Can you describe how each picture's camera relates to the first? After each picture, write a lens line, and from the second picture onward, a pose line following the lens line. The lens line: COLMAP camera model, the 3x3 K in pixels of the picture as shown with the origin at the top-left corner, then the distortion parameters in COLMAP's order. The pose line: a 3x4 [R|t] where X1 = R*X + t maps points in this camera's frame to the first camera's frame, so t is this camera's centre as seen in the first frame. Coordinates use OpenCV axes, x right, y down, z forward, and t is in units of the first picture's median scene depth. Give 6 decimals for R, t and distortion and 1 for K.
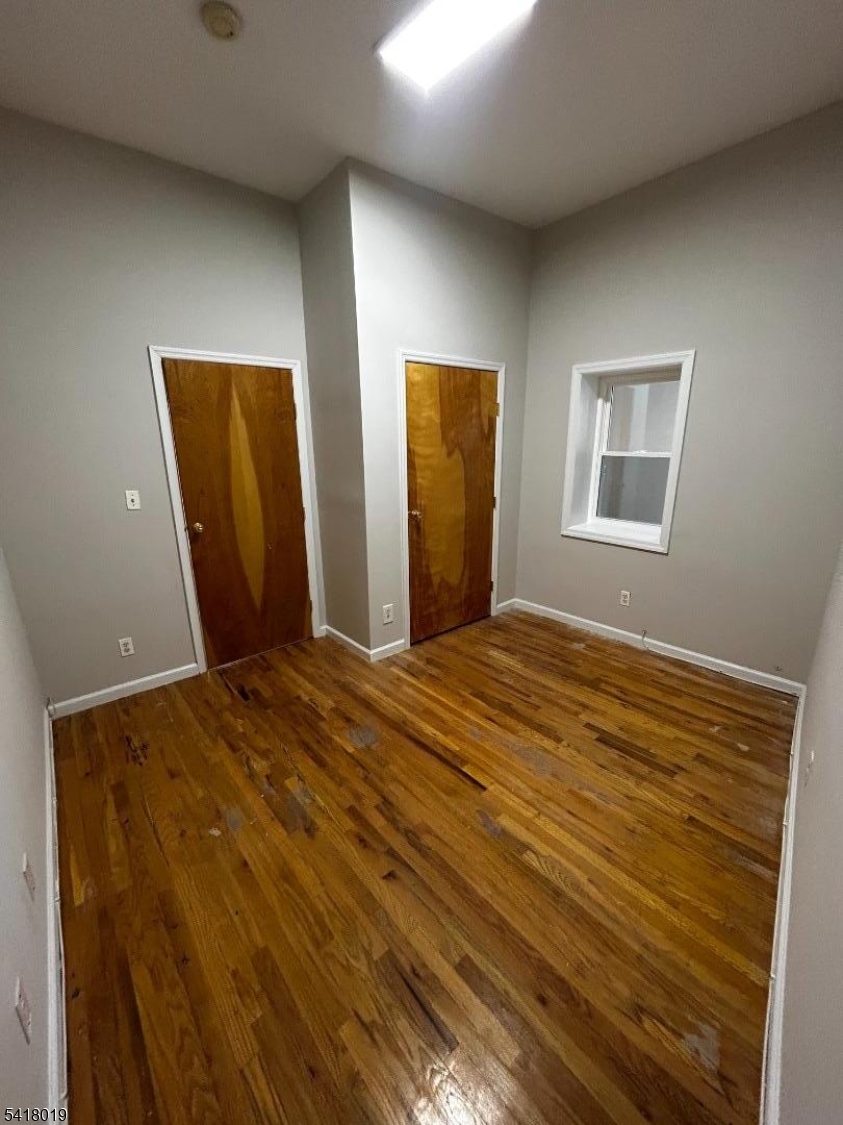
lens RADIAL K [[453.5, 0, 423.1], [0, 453.5, 564.8], [0, 0, 1]] dist [-0.000312, 0.000752]
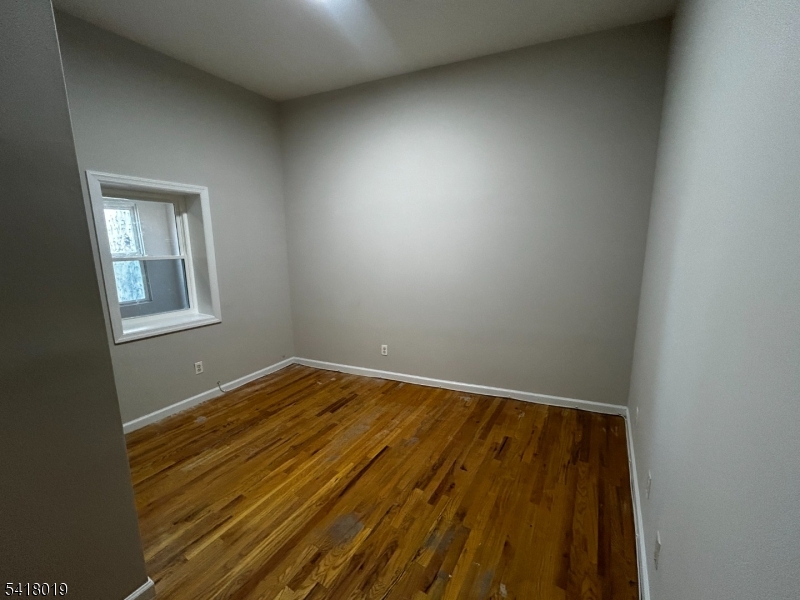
lens RADIAL K [[322.5, 0, 401.2], [0, 322.5, 296.9], [0, 0, 1]] dist [-0.000312, 0.000752]
pose [[-0.309587, -0.142881, 0.940075, -0.670956], [0.272813, 0.933735, 0.231761, -0.202129], [-0.910895, 0.328214, -0.250092, 0.790707]]
